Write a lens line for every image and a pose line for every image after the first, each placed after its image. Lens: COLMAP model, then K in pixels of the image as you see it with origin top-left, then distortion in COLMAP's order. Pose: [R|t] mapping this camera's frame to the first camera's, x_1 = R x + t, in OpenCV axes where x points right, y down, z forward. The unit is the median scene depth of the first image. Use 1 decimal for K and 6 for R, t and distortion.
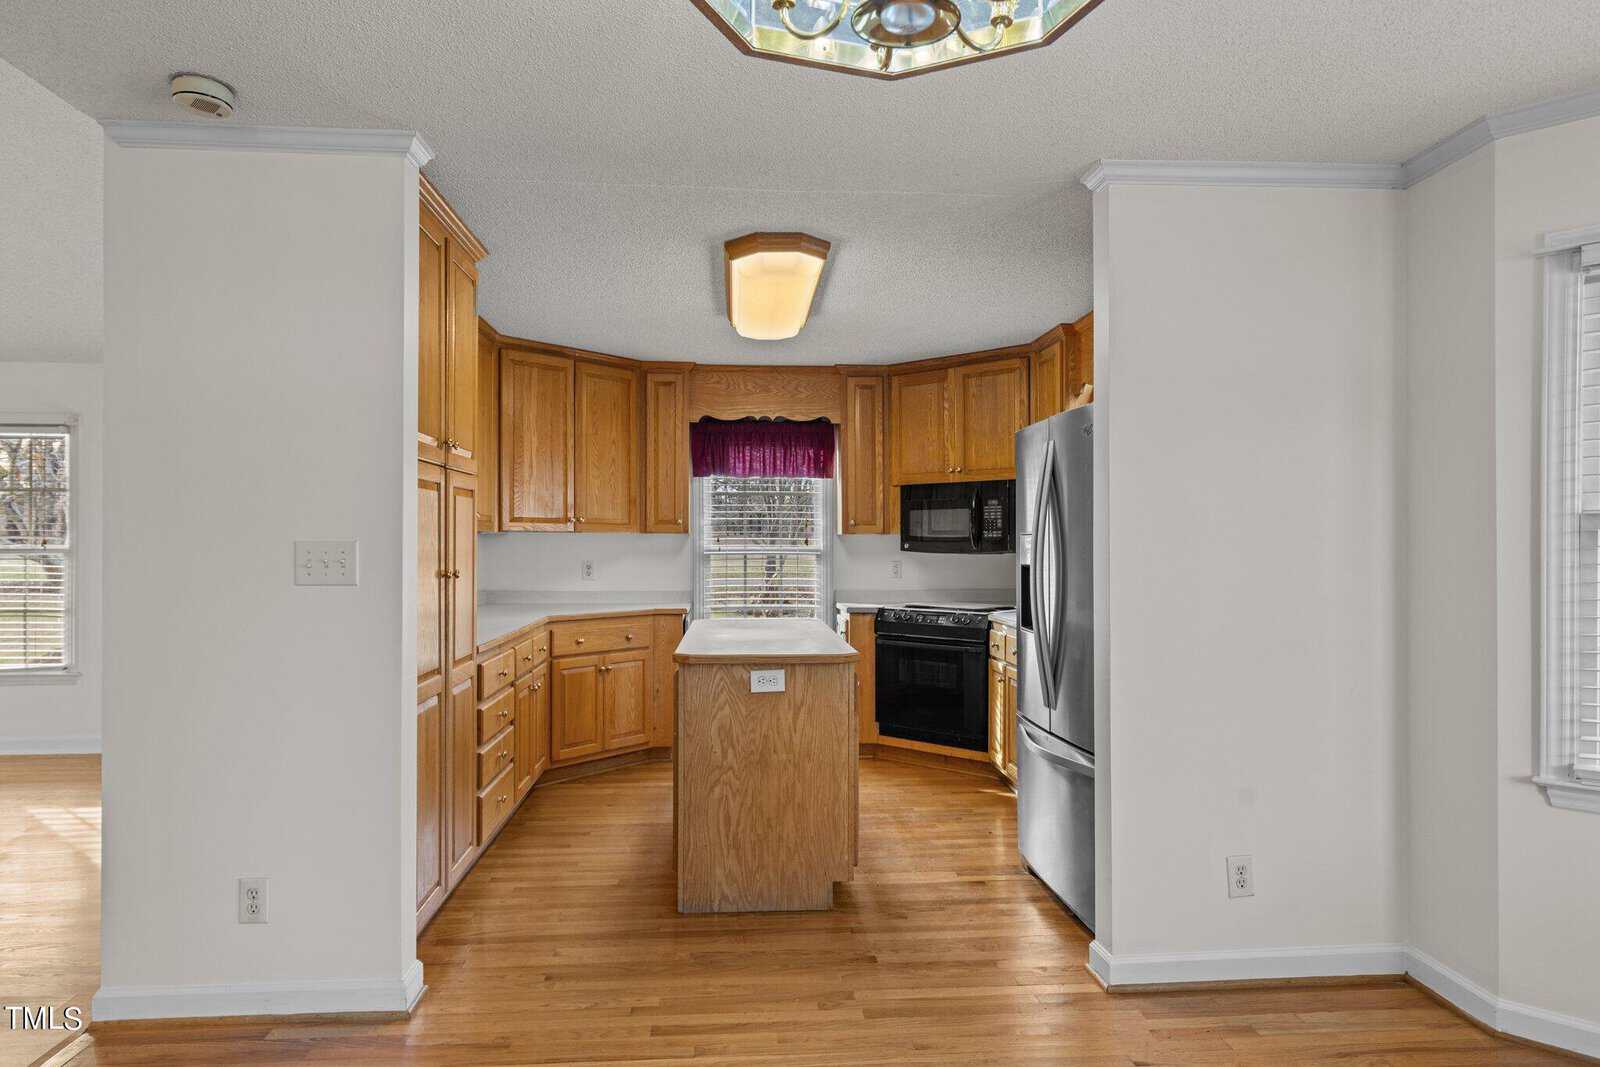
lens RADIAL K [[945.7, 0, 794.5], [0, 945.7, 545.6], [0, 0, 1]] dist [0.001373, -0.002333]
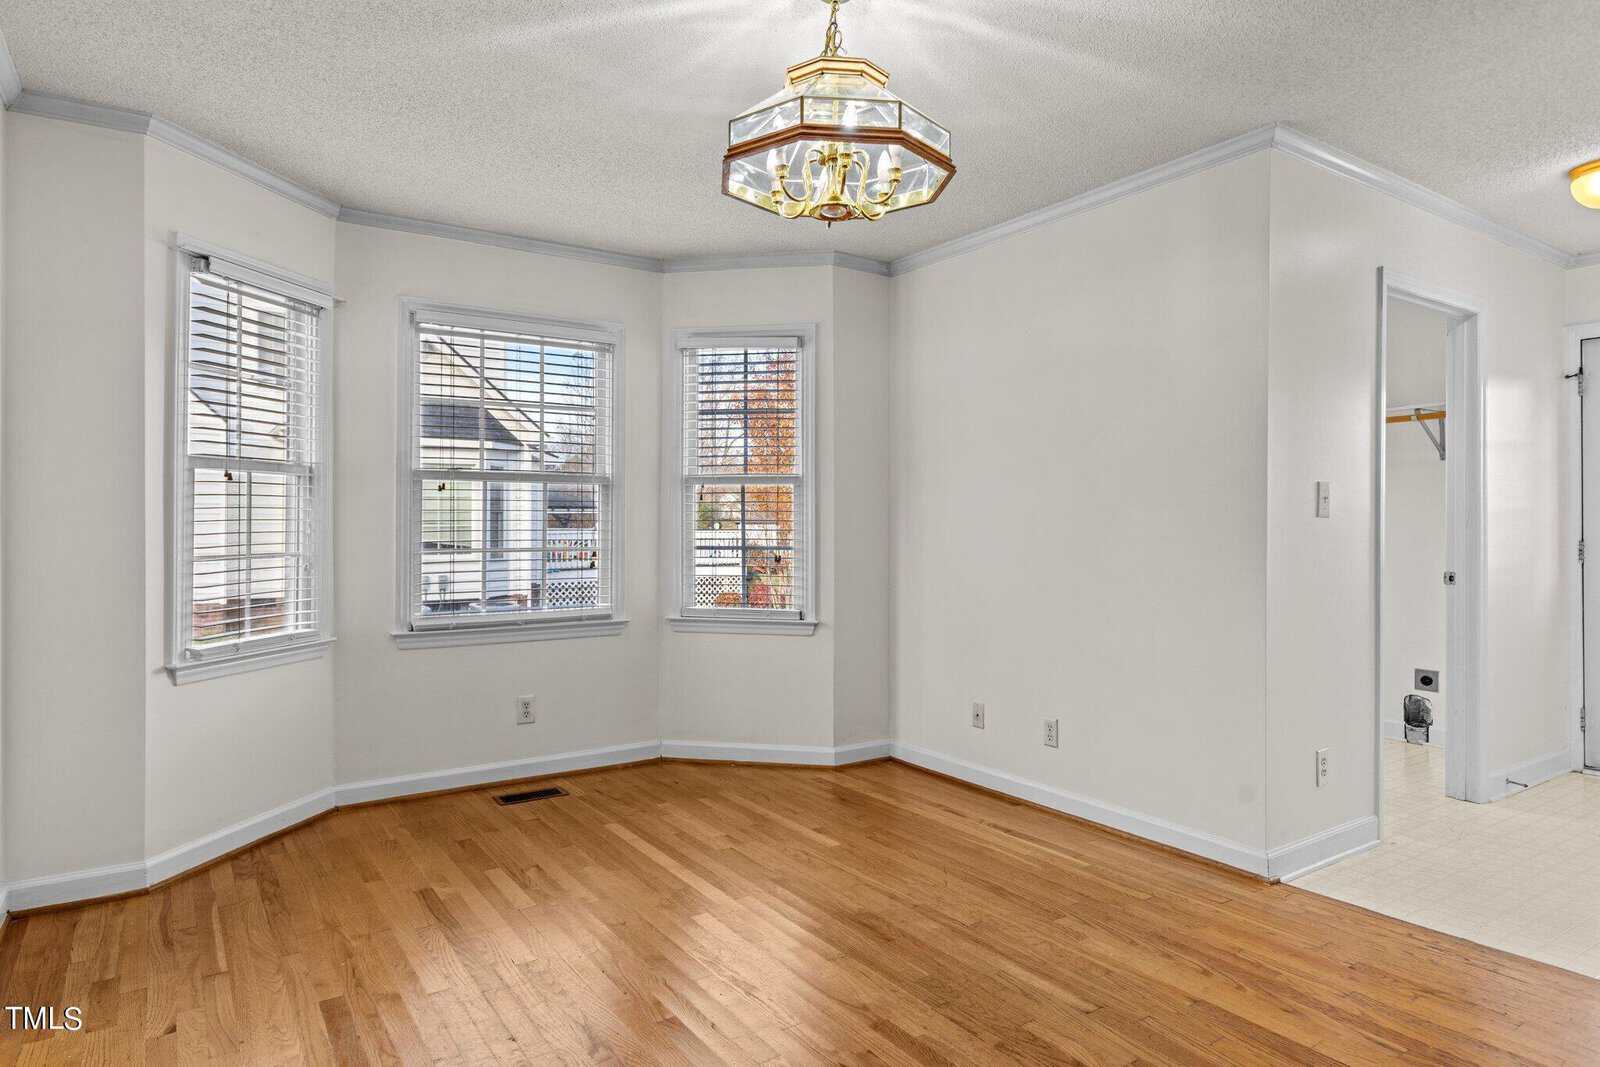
lens RADIAL K [[944.8, 0, 799.8], [0, 944.8, 519.6], [0, 0, 1]] dist [0.000576, -0.000312]
pose [[-0.502975, 0.004727, 0.864288, -0.512941], [0.002179, 0.999989, -0.004201, 0.043862], [-0.864298, -0.000230, -0.502980, 0.658342]]
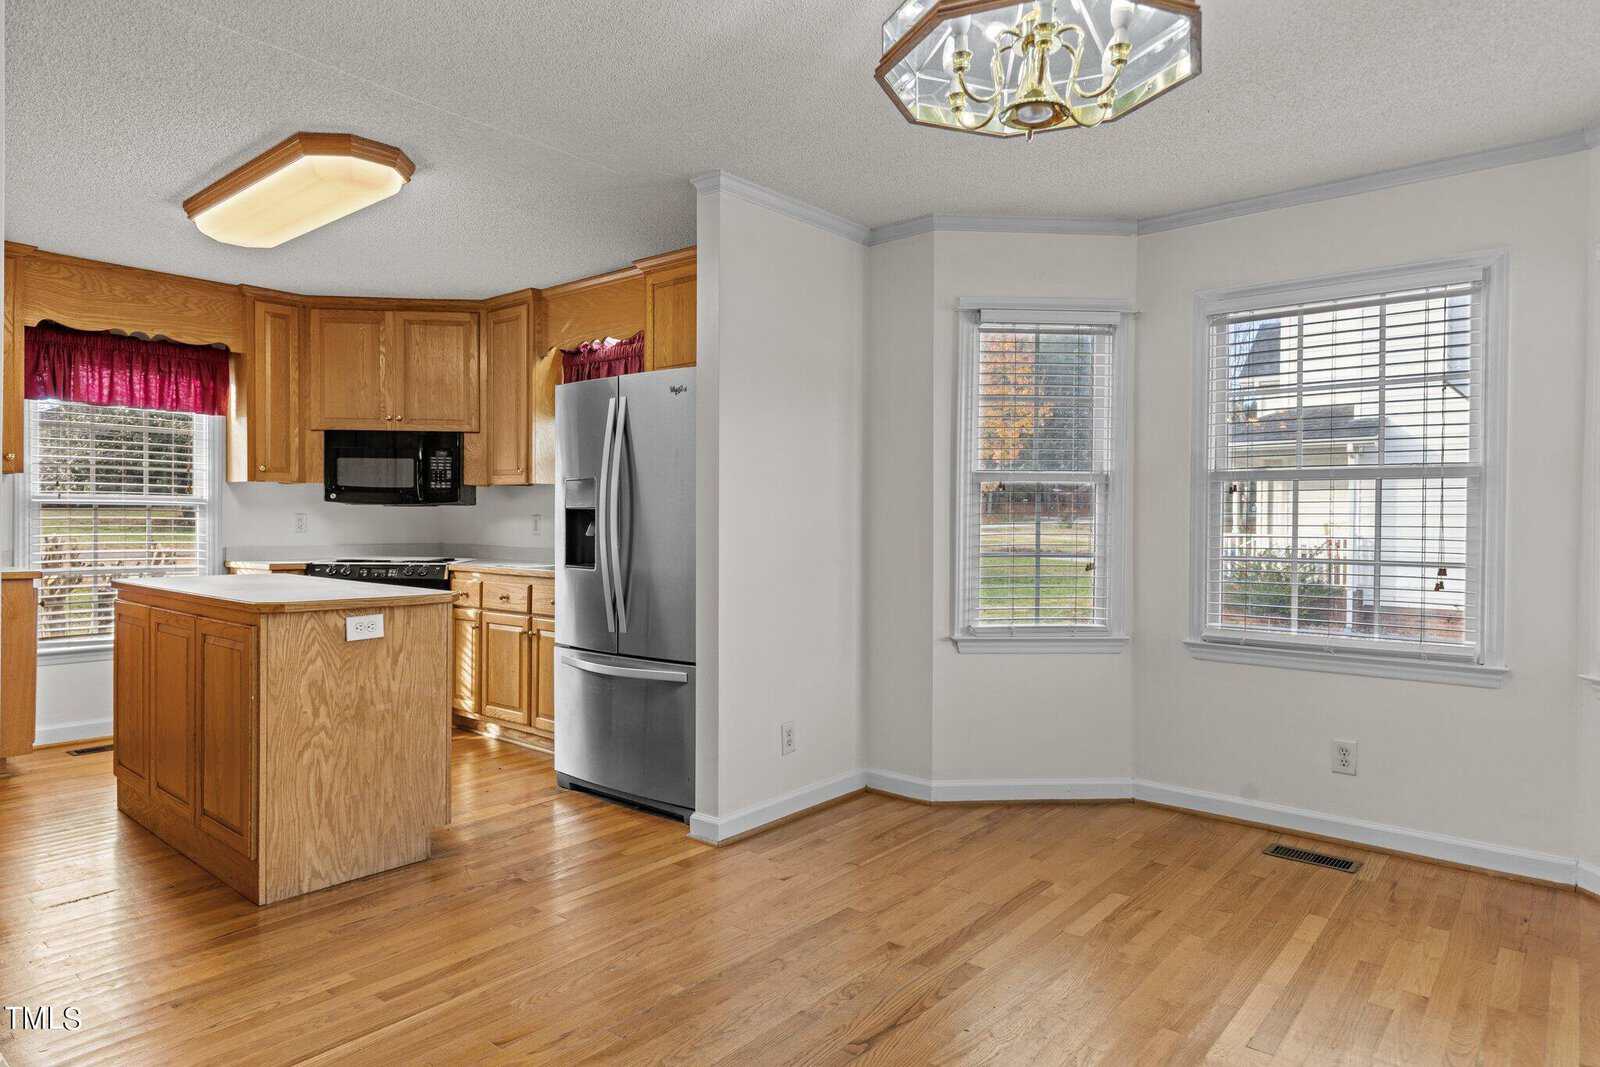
lens RADIAL K [[947.9, 0, 797.4], [0, 947.9, 526.6], [0, 0, 1]] dist [0.002774, 0.000933]
pose [[0.693070, -0.000196, 0.720870, -0.401039], [-0.006168, 0.999962, 0.006202, 0.036848], [-0.720844, -0.008745, 0.693043, 0.057500]]
